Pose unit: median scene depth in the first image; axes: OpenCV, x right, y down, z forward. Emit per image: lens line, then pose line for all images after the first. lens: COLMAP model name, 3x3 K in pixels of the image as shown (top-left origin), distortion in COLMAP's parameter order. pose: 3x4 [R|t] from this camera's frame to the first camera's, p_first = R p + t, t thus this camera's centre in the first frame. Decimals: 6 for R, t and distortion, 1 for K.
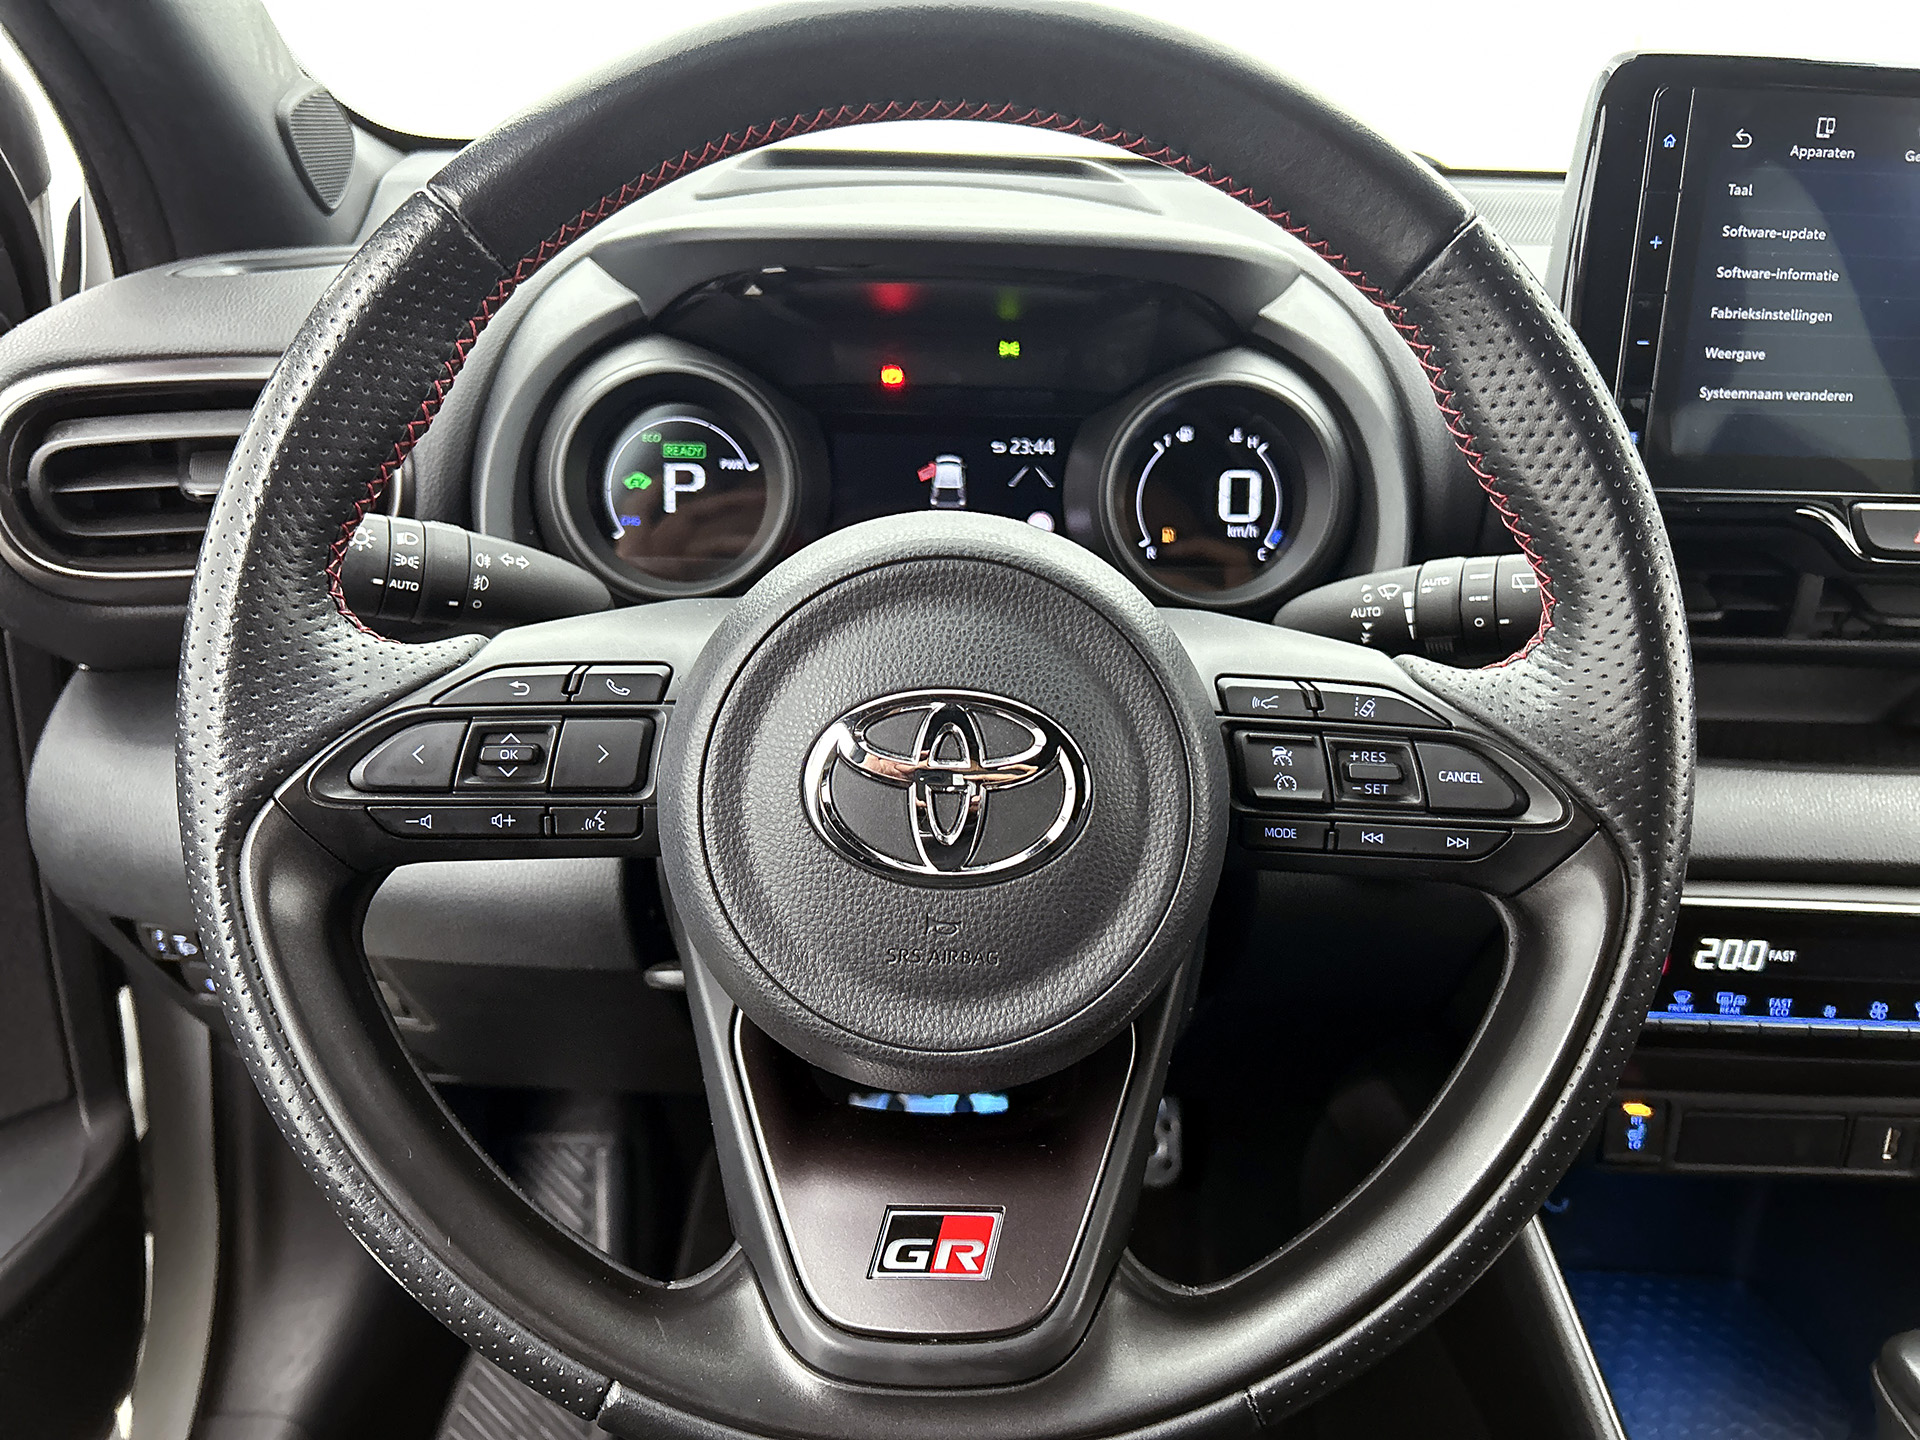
lens RADIAL K [[1472.9, 0, 958.9], [0, 1472.9, 725.0], [0, 0, 1]] dist [0.039247, -0.057373]
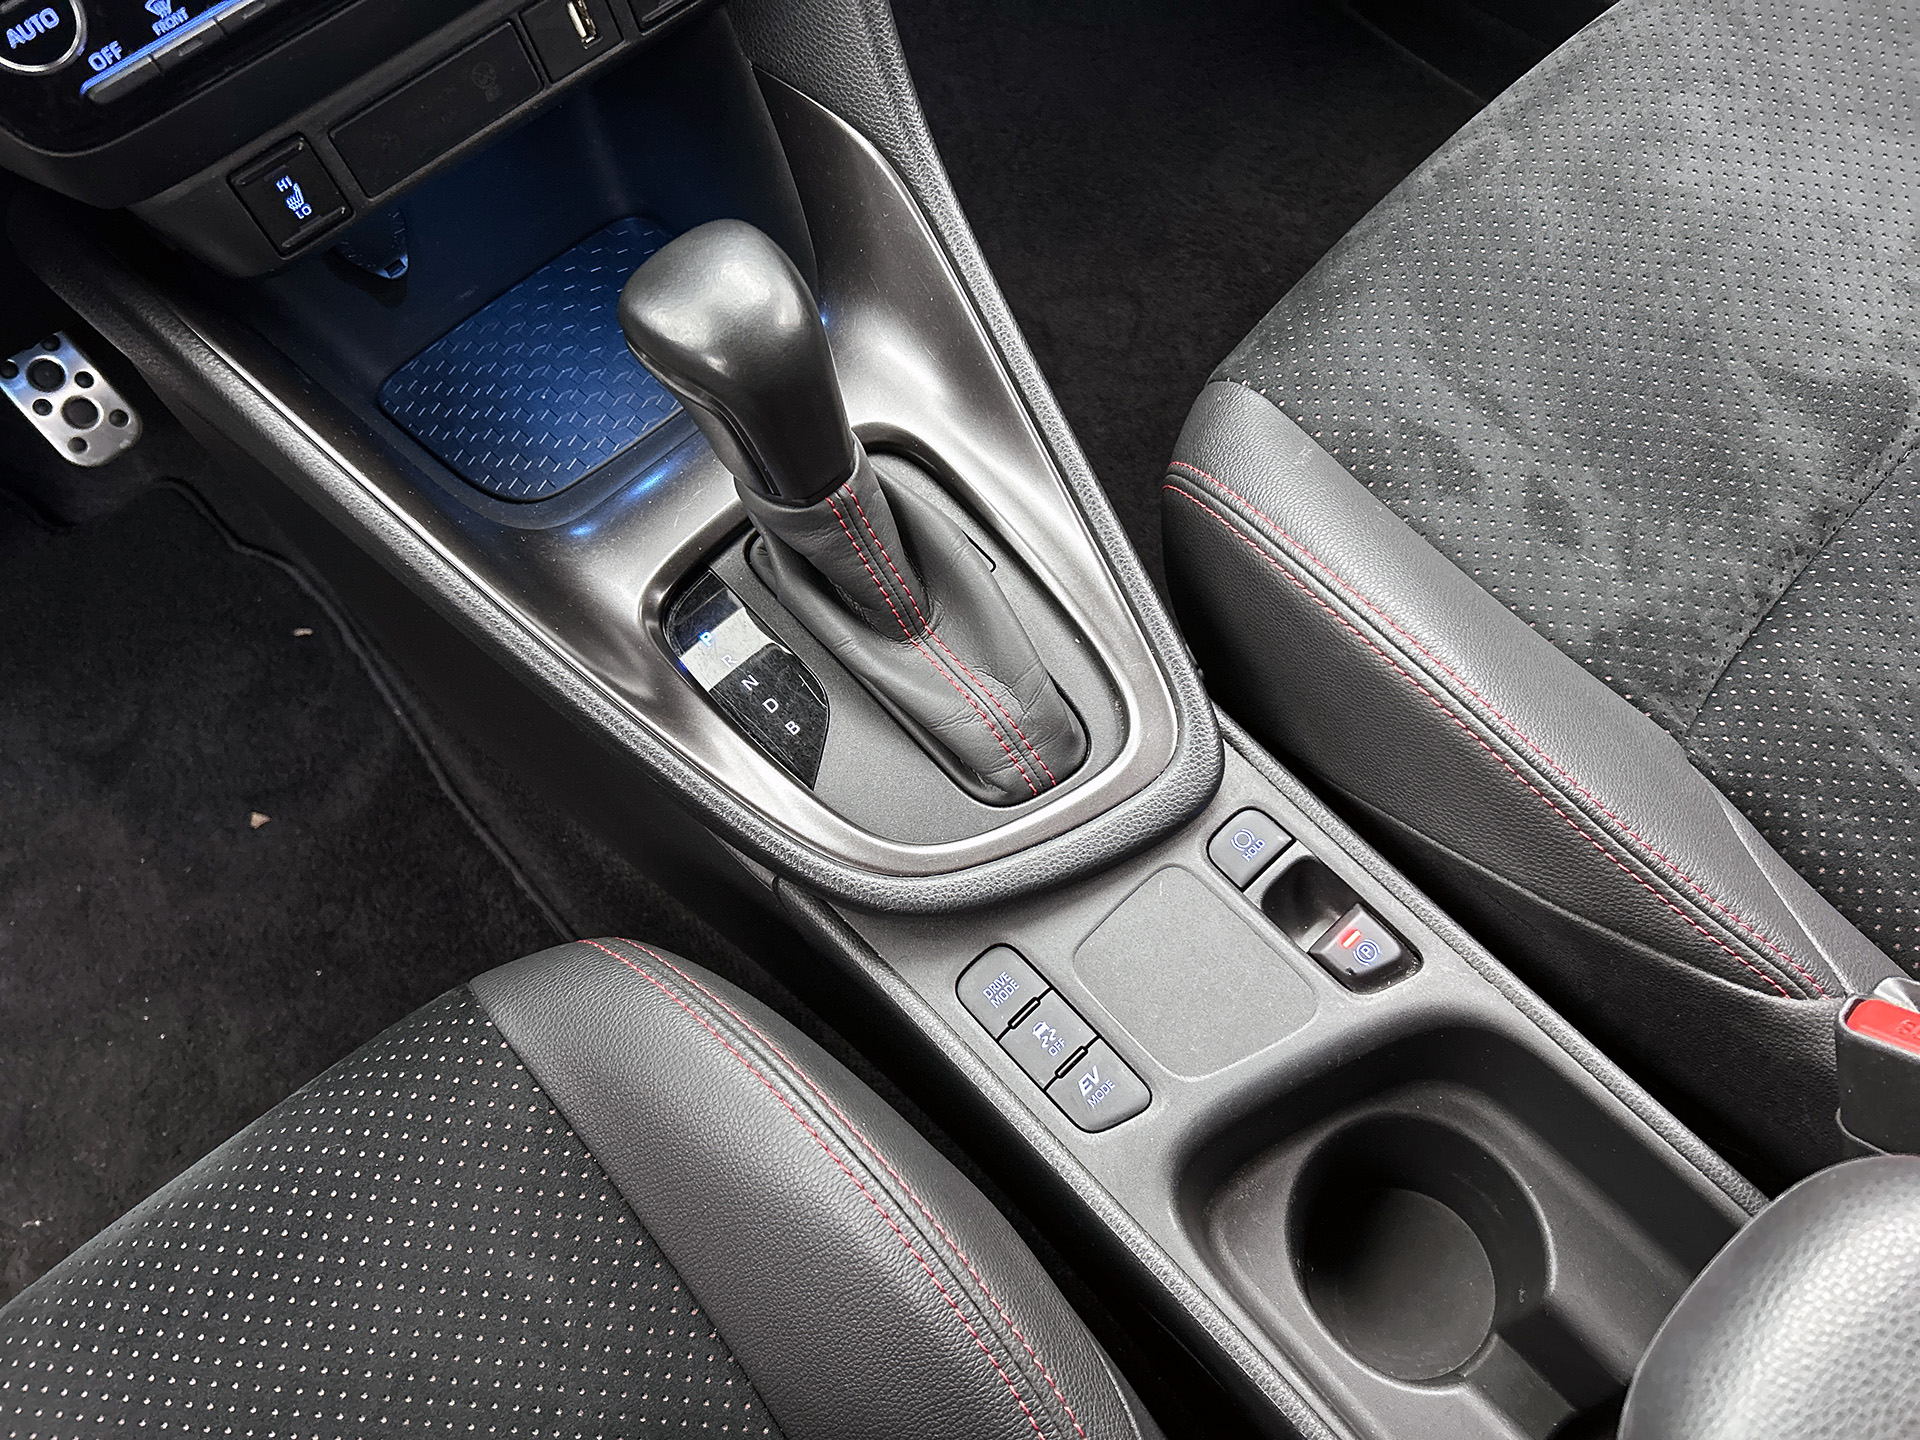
lens RADIAL K [[1472.9, 0, 968.7], [0, 1472.9, 713.0], [0, 0, 1]] dist [0.039247, -0.057373]
pose [[0.753573, -0.631427, 0.182830, 0.438419], [0.385795, 0.650001, 0.654722, 0.092953], [-0.532249, -0.422846, 0.733425, 0.171590]]
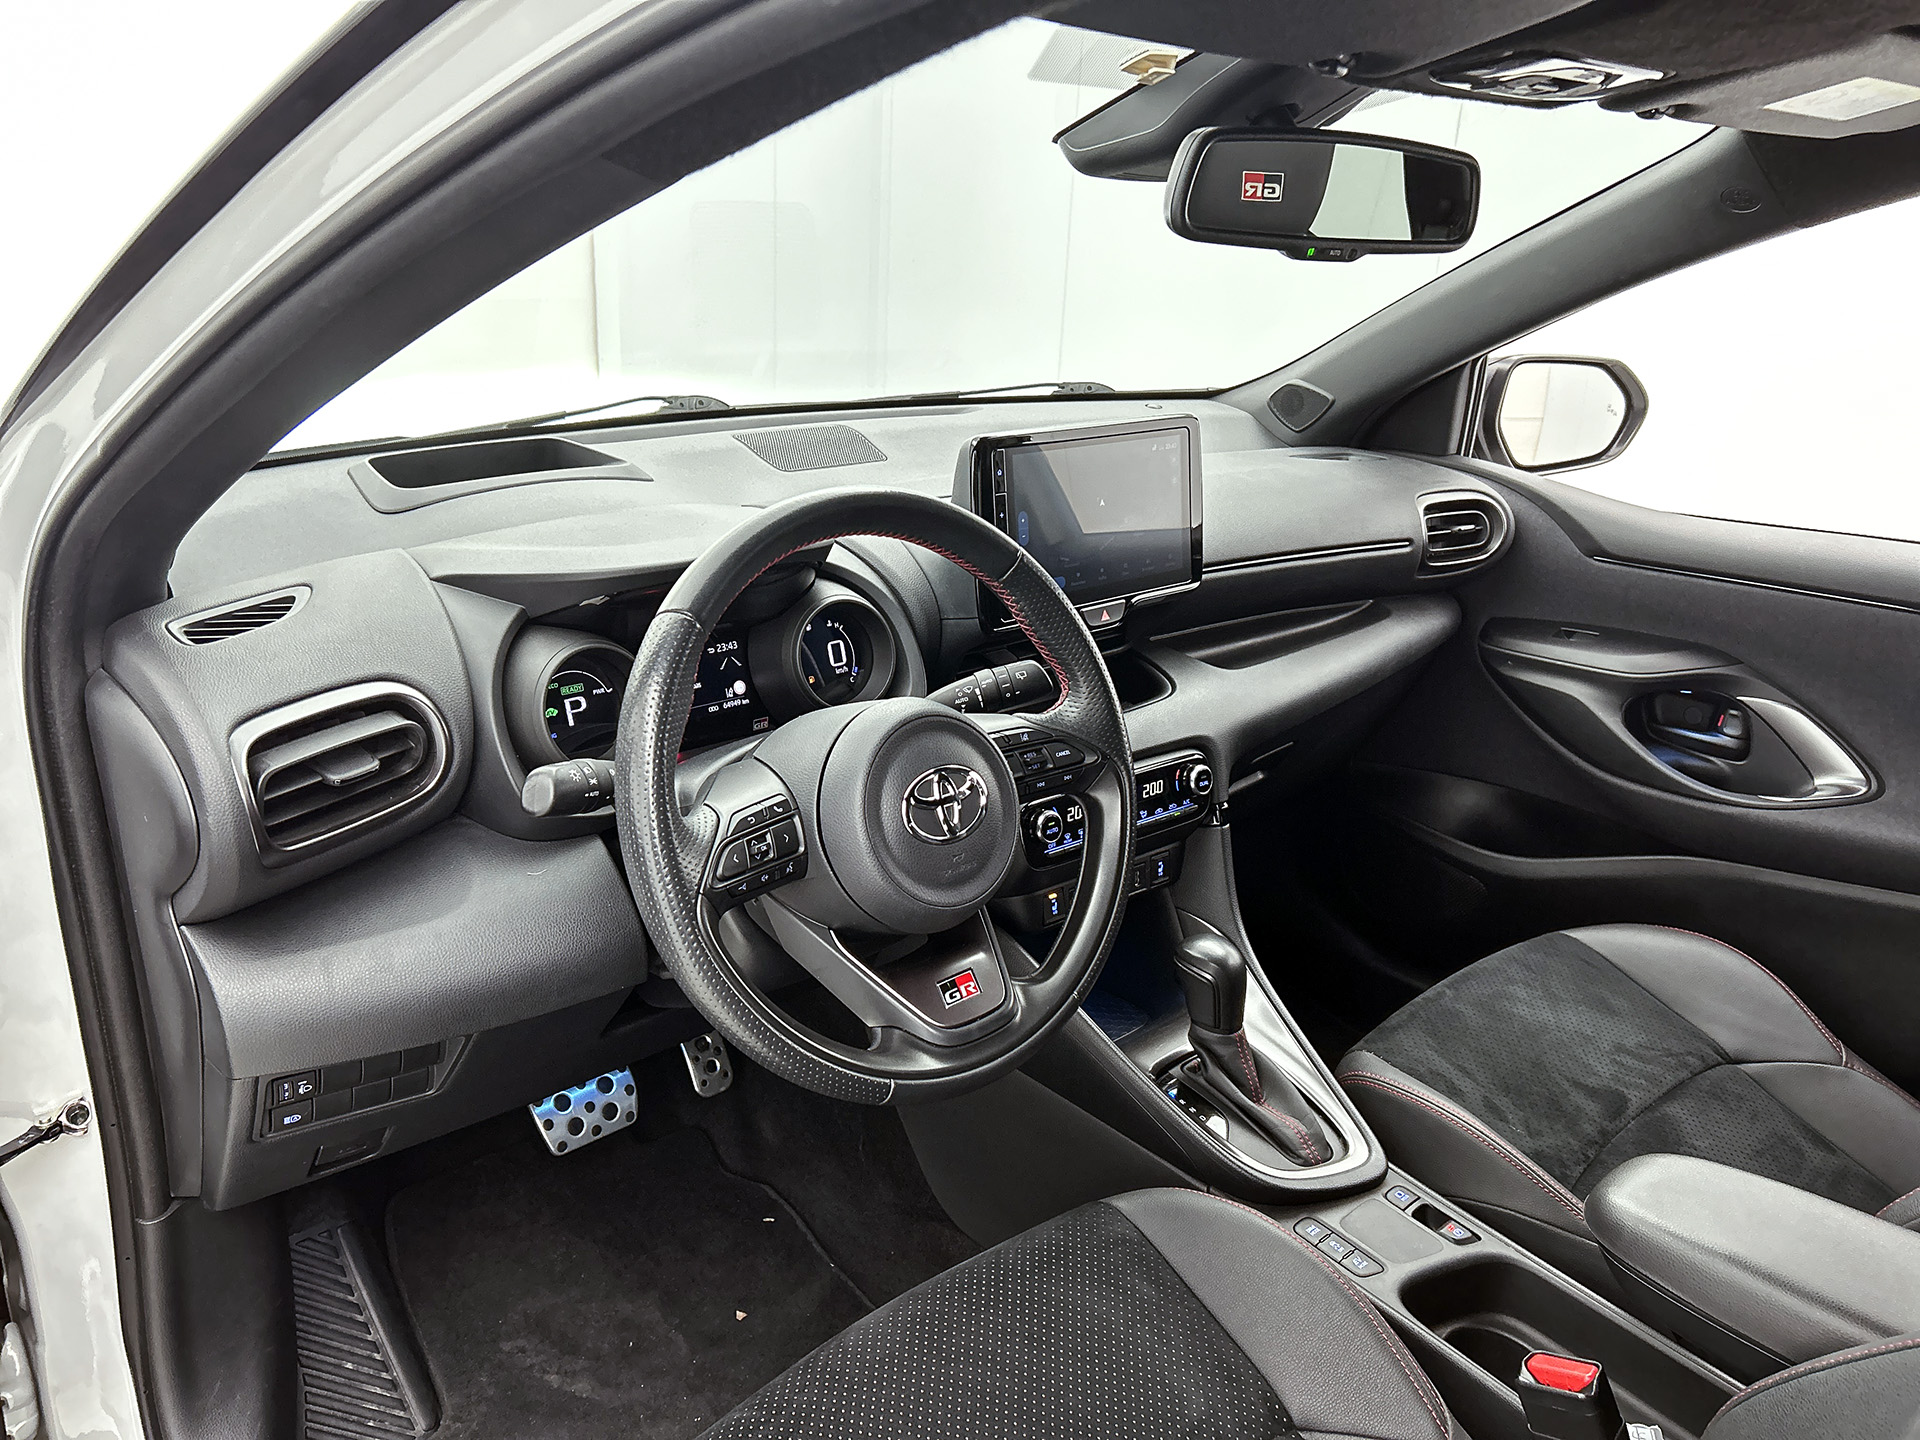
lens RADIAL K [[1472.9, 0, 951.9], [0, 1472.9, 731.5], [0, 0, 1]] dist [0.039247, -0.057373]
pose [[0.761390, -0.224447, 0.608202, -0.954586], [0.236214, 0.969712, 0.062147, -0.147747], [-0.603729, 0.096347, 0.791346, -0.658390]]
